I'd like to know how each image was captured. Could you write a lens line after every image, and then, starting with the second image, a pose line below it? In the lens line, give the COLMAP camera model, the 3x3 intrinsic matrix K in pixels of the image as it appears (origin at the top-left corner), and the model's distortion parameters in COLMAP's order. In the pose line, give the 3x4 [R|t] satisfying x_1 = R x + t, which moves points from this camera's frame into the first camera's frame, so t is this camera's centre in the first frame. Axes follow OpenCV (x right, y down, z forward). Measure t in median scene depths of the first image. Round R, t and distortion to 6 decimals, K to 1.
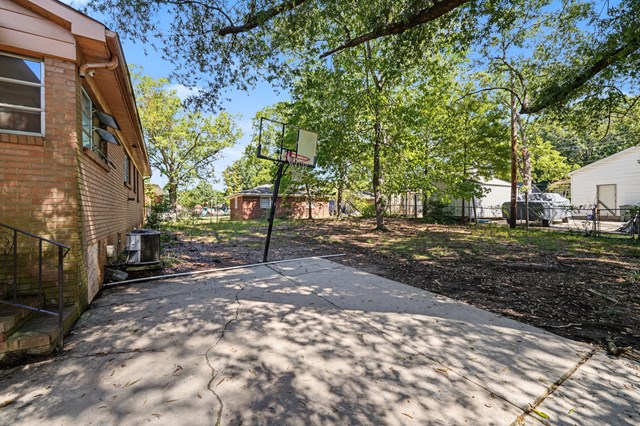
lens RADIAL K [[263.9, 0, 318.0], [0, 263.9, 205.4], [0, 0, 1]] dist [-0.000229, -0.001152]
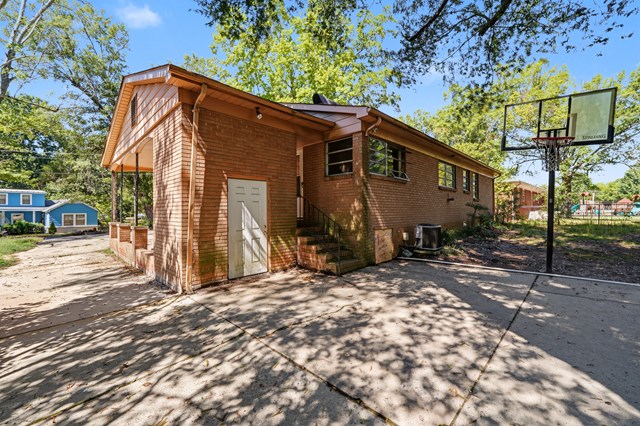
lens RADIAL K [[263.9, 0, 318.0], [0, 263.9, 205.4], [0, 0, 1]] dist [-0.000229, -0.001152]
pose [[0.242419, -0.013008, -0.970084, 0.820487], [0.016365, 0.999823, -0.009317, 0.005330], [0.970034, -0.013617, 0.242589, 0.250953]]
